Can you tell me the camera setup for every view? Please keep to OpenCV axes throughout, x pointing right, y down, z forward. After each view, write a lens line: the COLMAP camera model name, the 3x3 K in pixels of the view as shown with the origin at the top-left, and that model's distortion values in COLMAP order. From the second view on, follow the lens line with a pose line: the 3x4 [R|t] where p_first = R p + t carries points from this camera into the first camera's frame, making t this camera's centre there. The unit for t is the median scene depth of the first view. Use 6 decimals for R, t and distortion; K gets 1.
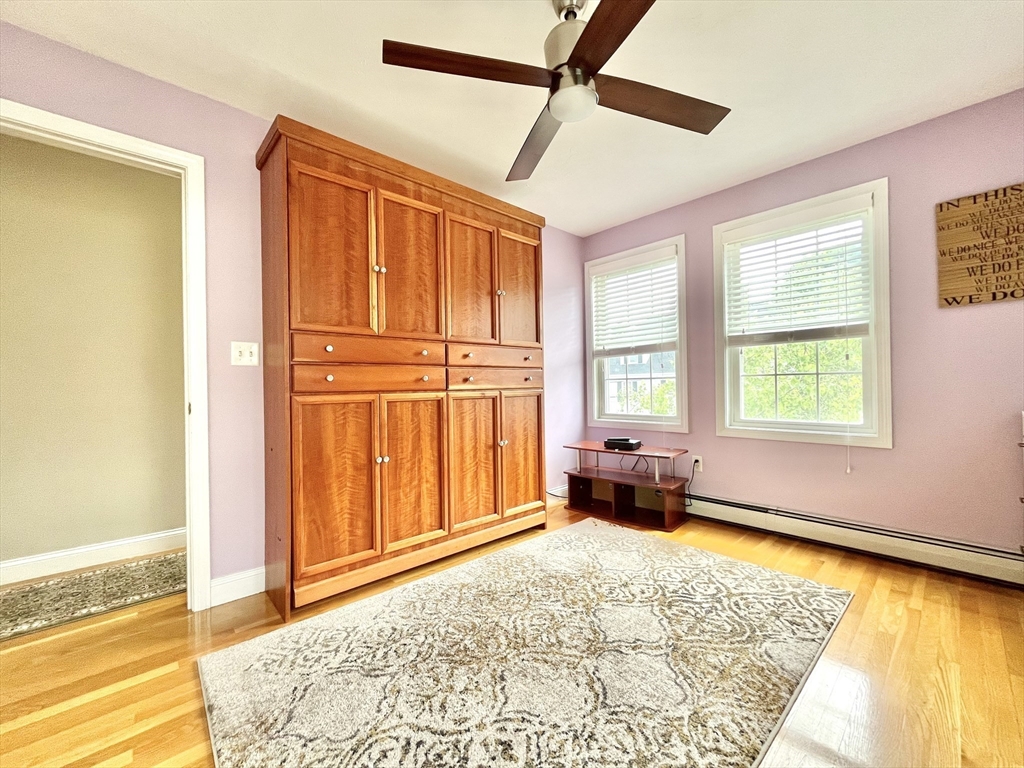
lens RADIAL K [[417.8, 0, 512.0], [0, 417.8, 384.0], [0, 0, 1]] dist [-0.000651, -0.000188]
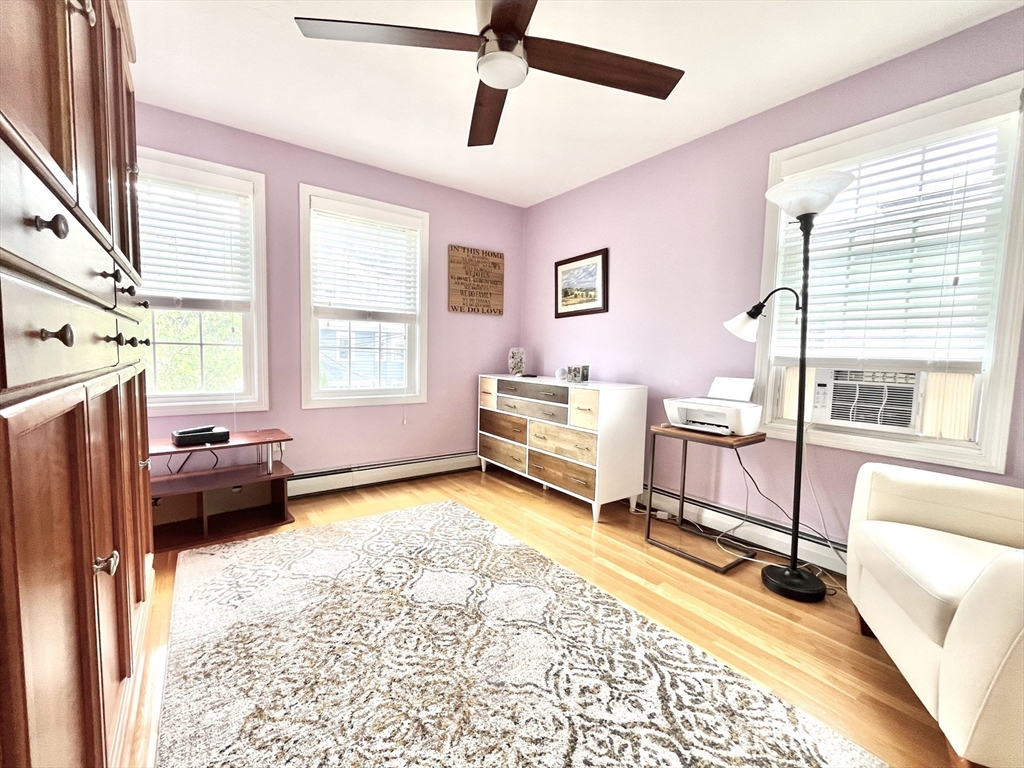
lens RADIAL K [[428.7, 0, 512.0], [0, 428.7, 384.0], [0, 0, 1]] dist [-0.000322, -0.000908]
pose [[0.104212, -0.053053, 0.993139, -0.616373], [-0.030953, 0.997919, 0.056556, -0.005620], [-0.994073, -0.036635, 0.102353, 0.604092]]
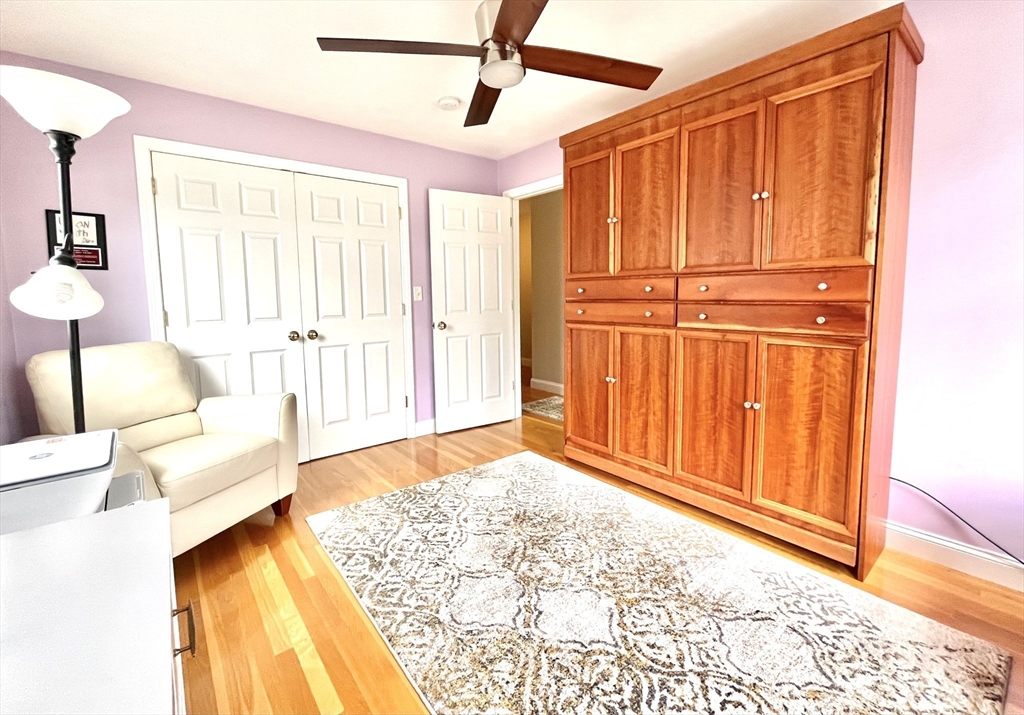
lens RADIAL K [[441.5, 0, 503.4], [0, 441.5, 329.6], [0, 0, 1]] dist [0.001172, 0.000089]
pose [[-0.075007, 0.099882, -0.992168, 0.944309], [0.019799, 0.994924, 0.098663, -0.094293], [0.996986, -0.012243, -0.076604, 0.766538]]
